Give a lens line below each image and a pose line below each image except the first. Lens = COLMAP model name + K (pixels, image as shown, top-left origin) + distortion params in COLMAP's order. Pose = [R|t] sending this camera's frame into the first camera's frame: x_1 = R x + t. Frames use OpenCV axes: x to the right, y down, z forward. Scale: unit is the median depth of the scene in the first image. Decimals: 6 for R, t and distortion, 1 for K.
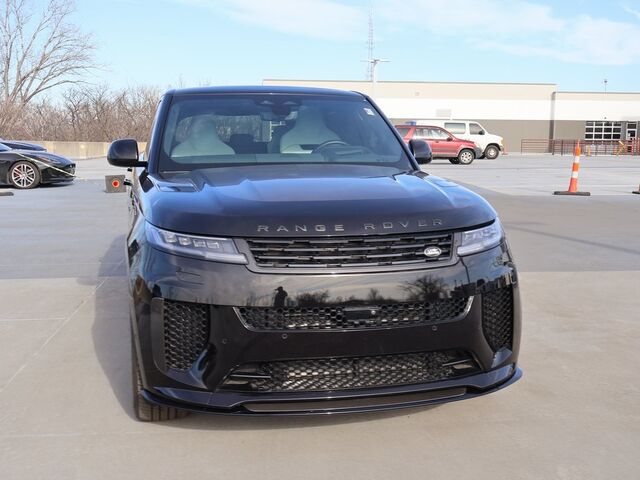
lens RADIAL K [[692.1, 0, 345.1], [0, 692.1, 240.0], [0, 0, 1]] dist [-0.009100, -0.014059]
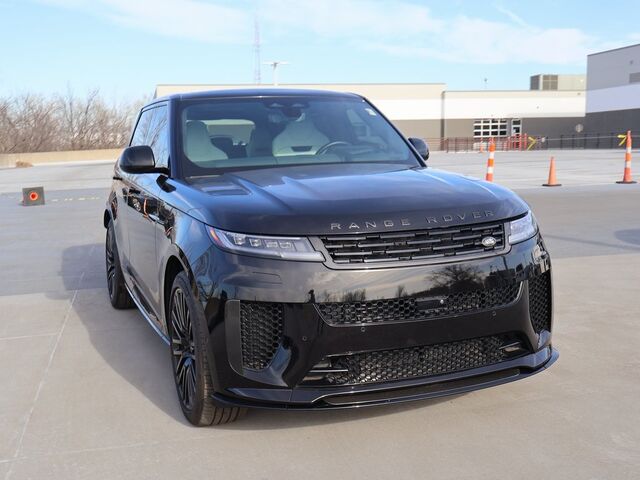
lens RADIAL K [[692.1, 0, 345.1], [0, 692.1, 240.0], [0, 0, 1]] dist [-0.009100, -0.014059]
pose [[0.990602, -0.047407, 0.128295, -0.214269], [0.047891, 0.998852, -0.000691, 0.004684], [-0.128115, 0.006829, 0.991736, -0.018940]]
